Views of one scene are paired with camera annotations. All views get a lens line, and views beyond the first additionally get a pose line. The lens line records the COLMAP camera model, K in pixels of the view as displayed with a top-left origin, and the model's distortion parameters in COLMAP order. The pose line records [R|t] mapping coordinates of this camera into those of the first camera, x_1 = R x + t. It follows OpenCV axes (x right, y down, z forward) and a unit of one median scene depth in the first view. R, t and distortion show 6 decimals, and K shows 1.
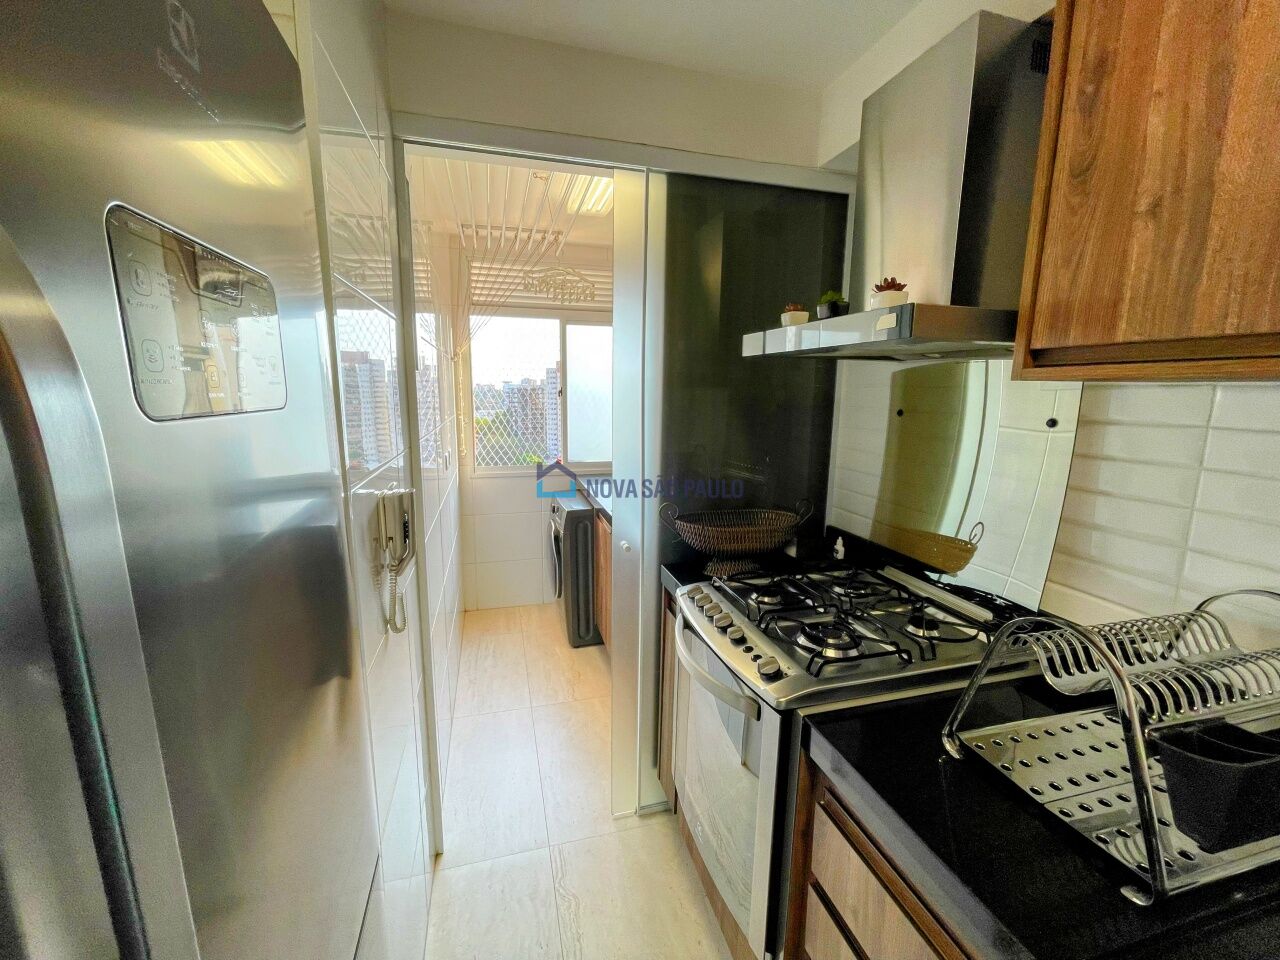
lens RADIAL K [[498.9, 0, 640.0], [0, 498.9, 480.0], [0, 0, 1]] dist [-0.000490, 0.000062]
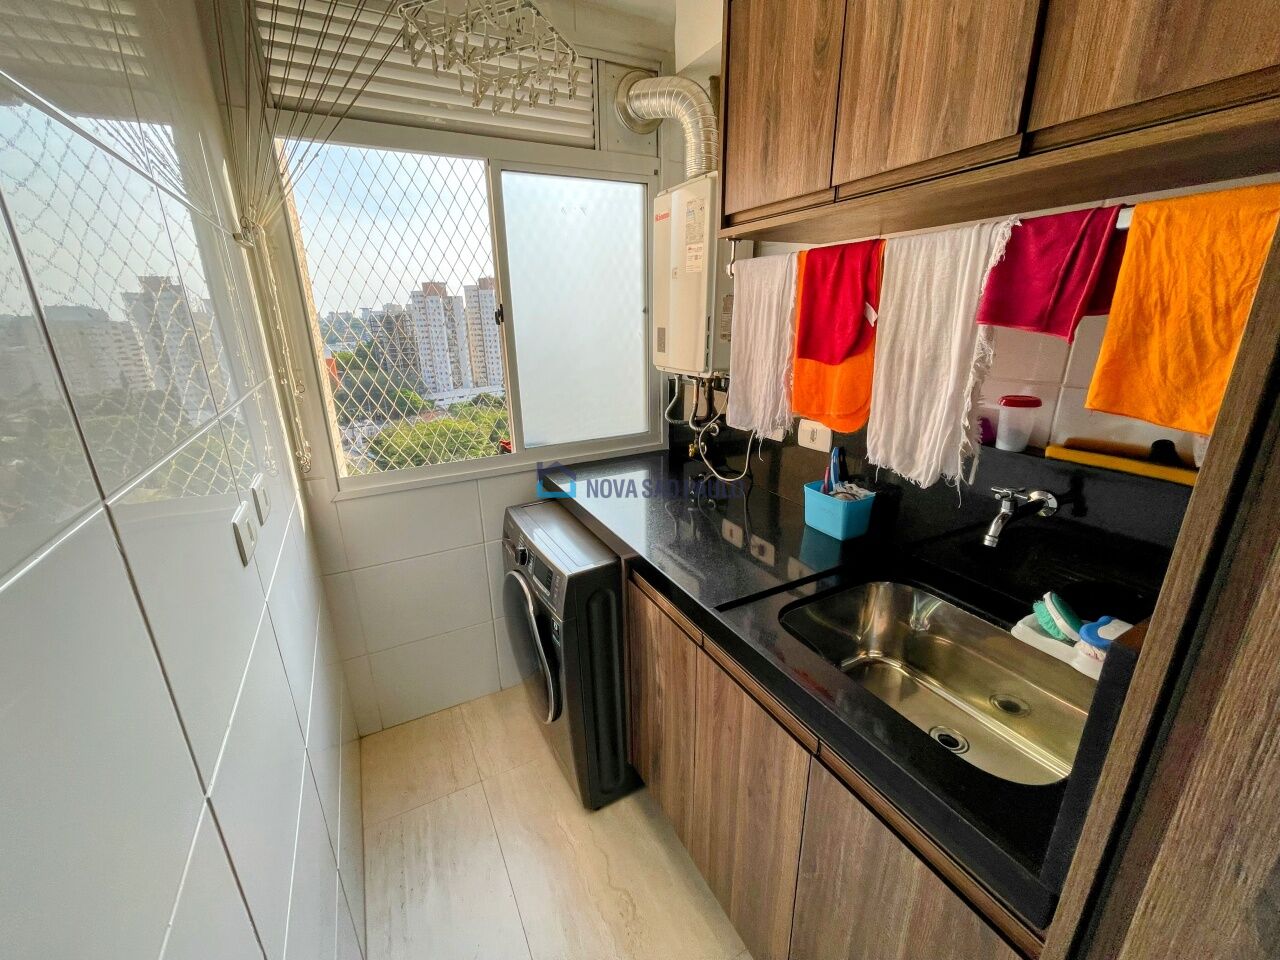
lens RADIAL K [[516.9, 0, 633.2], [0, 516.9, 477.8], [0, 0, 1]] dist [-0.002248, 0.000543]
pose [[0.980162, -0.091993, 0.175555, -0.150699], [0.067491, 0.987739, 0.140769, -0.085261], [-0.186353, -0.126128, 0.974353, 0.492983]]
